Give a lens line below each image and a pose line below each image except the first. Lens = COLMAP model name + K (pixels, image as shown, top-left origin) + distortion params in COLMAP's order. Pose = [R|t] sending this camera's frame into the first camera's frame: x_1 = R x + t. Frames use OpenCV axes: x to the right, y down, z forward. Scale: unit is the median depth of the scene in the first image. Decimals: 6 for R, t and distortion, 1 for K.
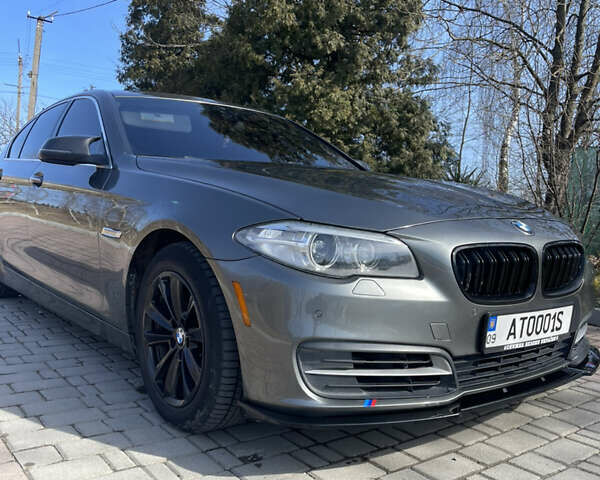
lens RADIAL K [[608.6, 0, 300.0], [0, 608.6, 240.0], [0, 0, 1]] dist [0.019291, -0.000756]
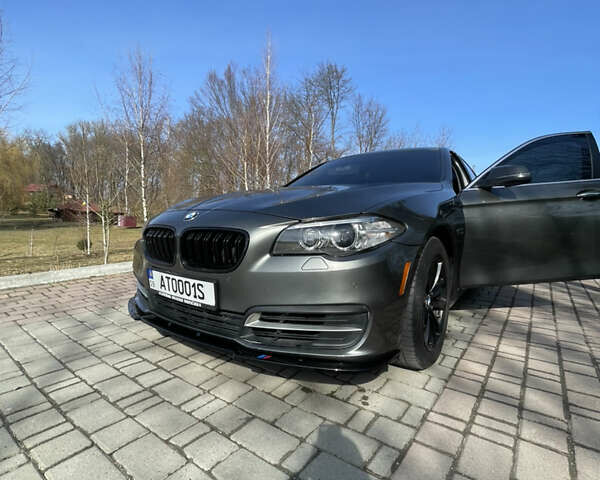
lens RADIAL K [[324.3, 0, 299.9], [0, 324.3, 234.0], [0, 0, 1]] dist [-0.002409, -0.000388]
pose [[0.257613, 0.015360, -0.966126, 1.185168], [-0.065502, 0.997851, -0.001602, 0.005099], [0.964025, 0.063696, 0.258066, 1.089343]]
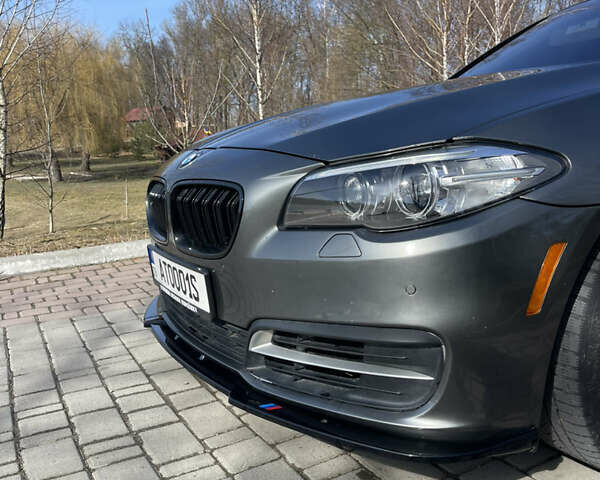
lens RADIAL K [[608.6, 0, 300.0], [0, 608.6, 240.0], [0, 0, 1]] dist [0.019291, -0.000756]
pose [[-0.172014, 0.118461, -0.977946, 1.192988], [-0.023401, 0.991972, 0.124277, -0.020251], [0.984817, 0.044263, -0.167860, 1.334672]]
